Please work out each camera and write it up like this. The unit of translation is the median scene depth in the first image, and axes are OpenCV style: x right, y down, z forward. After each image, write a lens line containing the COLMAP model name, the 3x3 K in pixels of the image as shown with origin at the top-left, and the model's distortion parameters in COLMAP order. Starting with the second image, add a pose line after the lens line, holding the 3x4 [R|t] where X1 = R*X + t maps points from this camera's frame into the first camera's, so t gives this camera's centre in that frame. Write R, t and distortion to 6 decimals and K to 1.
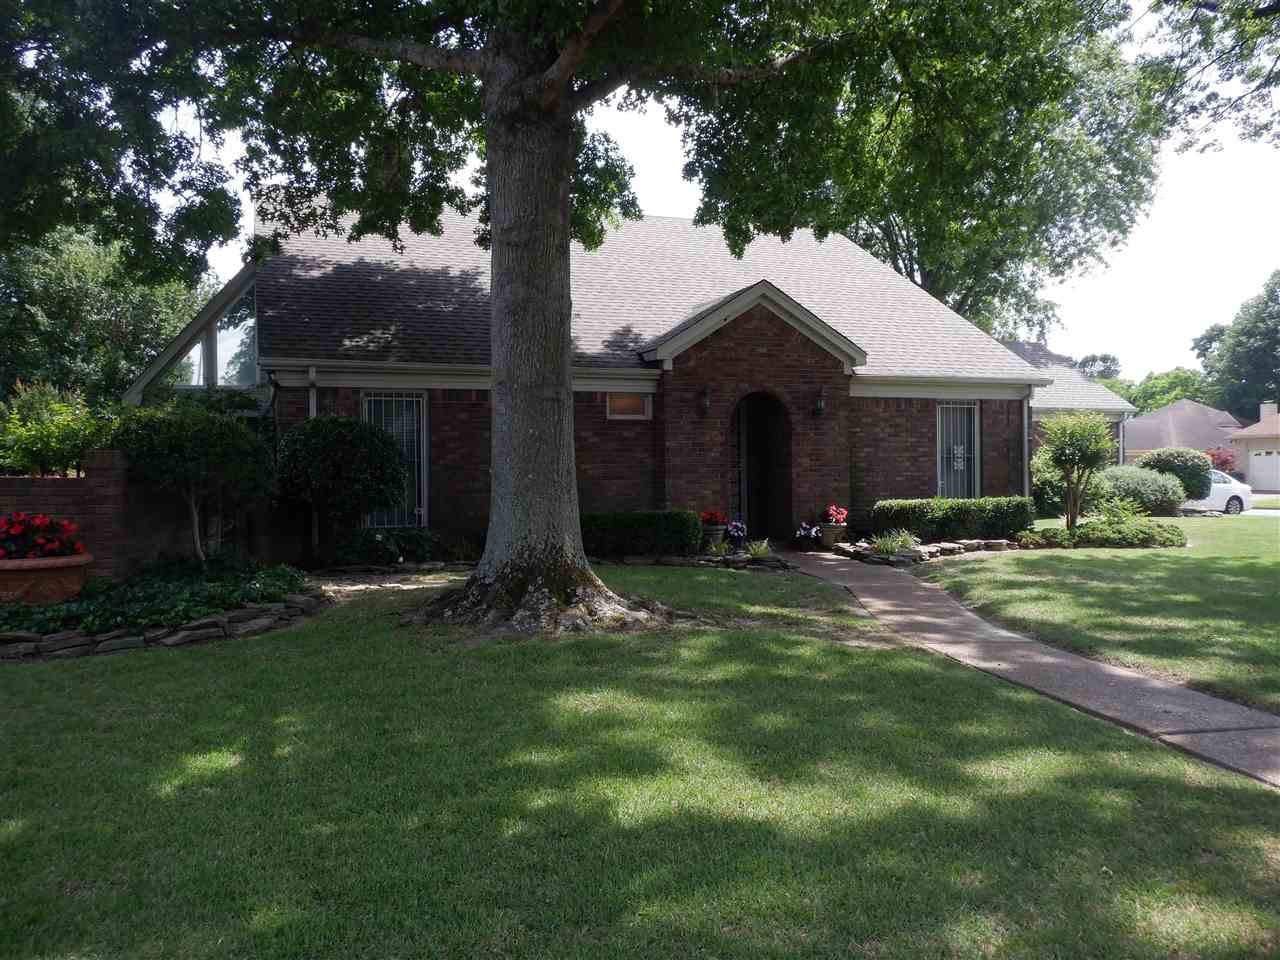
lens RADIAL K [[1037.4, 0, 640.7], [0, 1037.4, 478.6], [0, 0, 1]] dist [-0.027125, 0.000320]
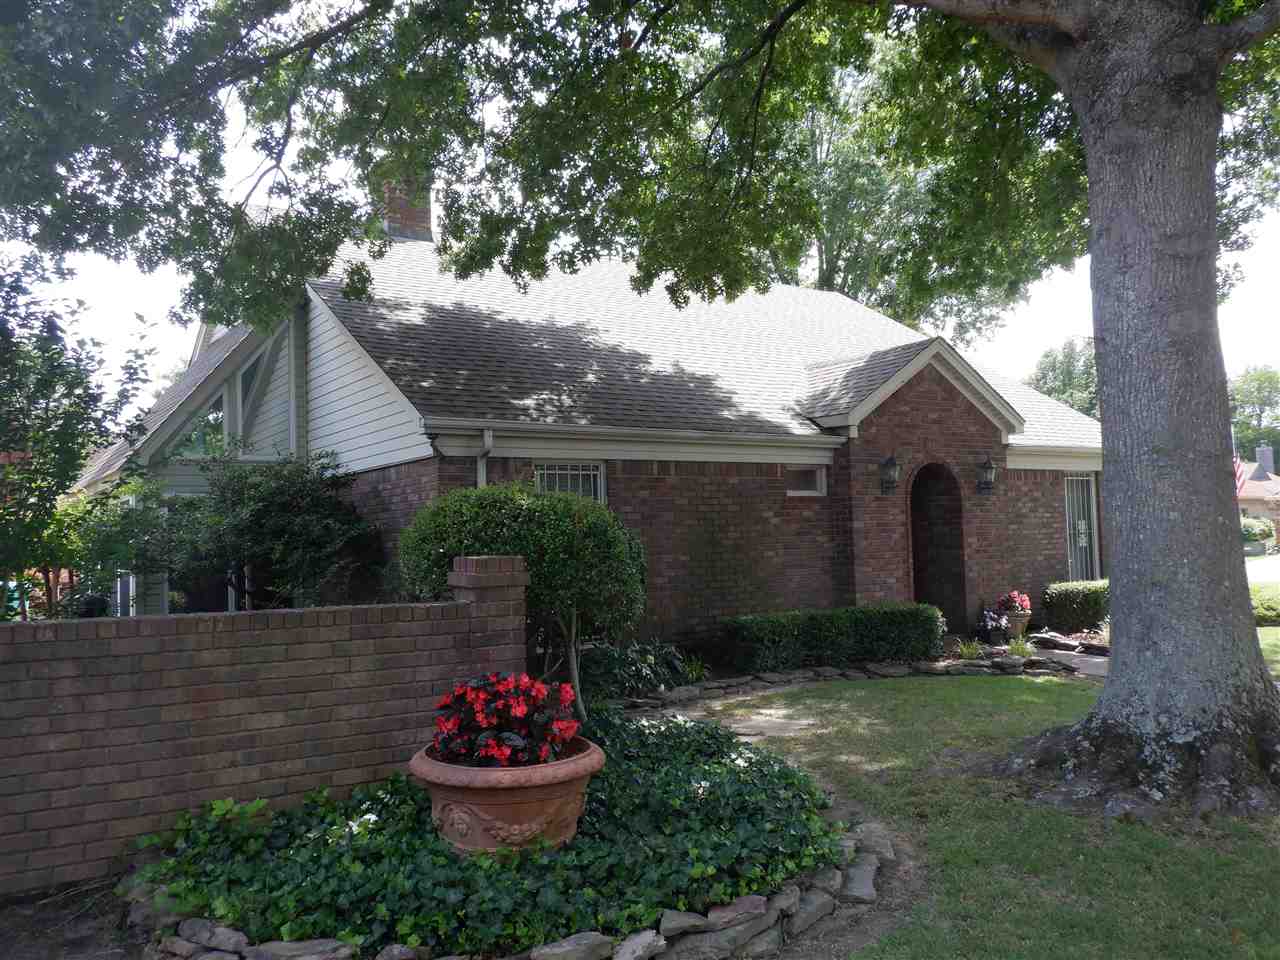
lens RADIAL K [[1037.4, 0, 641.9], [0, 1037.4, 478.8], [0, 0, 1]] dist [-0.027125, 0.000320]
pose [[0.970416, -0.003945, 0.241406, -0.337514], [0.020380, 0.997637, -0.065619, -0.018311], [-0.240576, 0.068598, 0.968203, 0.214552]]
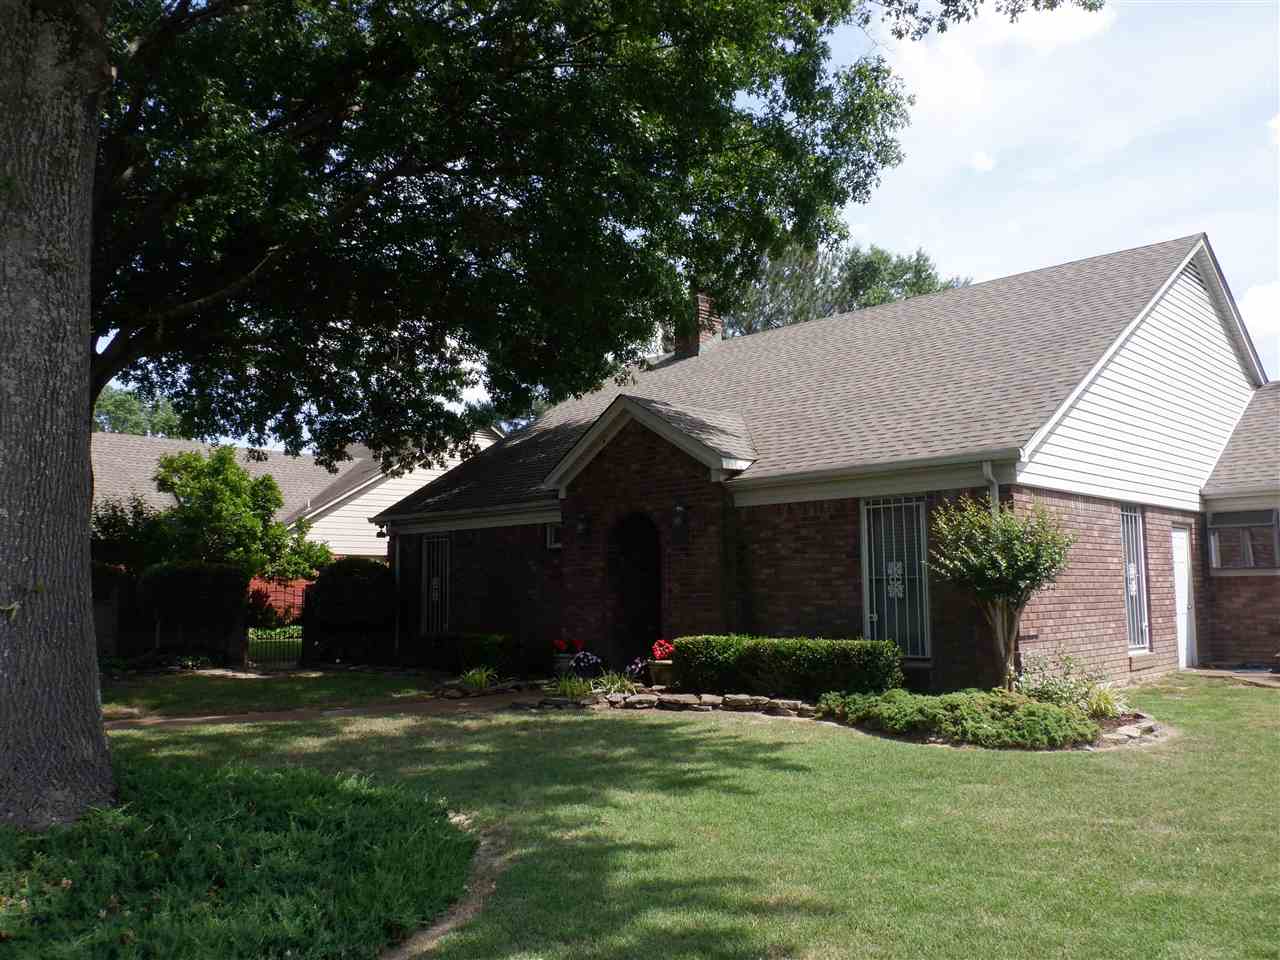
lens RADIAL K [[1037.4, 0, 646.4], [0, 1037.4, 479.3], [0, 0, 1]] dist [-0.027125, 0.000320]
pose [[0.411984, -0.083868, -0.907323, 0.976829], [0.013099, 0.996197, -0.086135, -0.032918], [0.911097, 0.023601, 0.411516, 0.628498]]
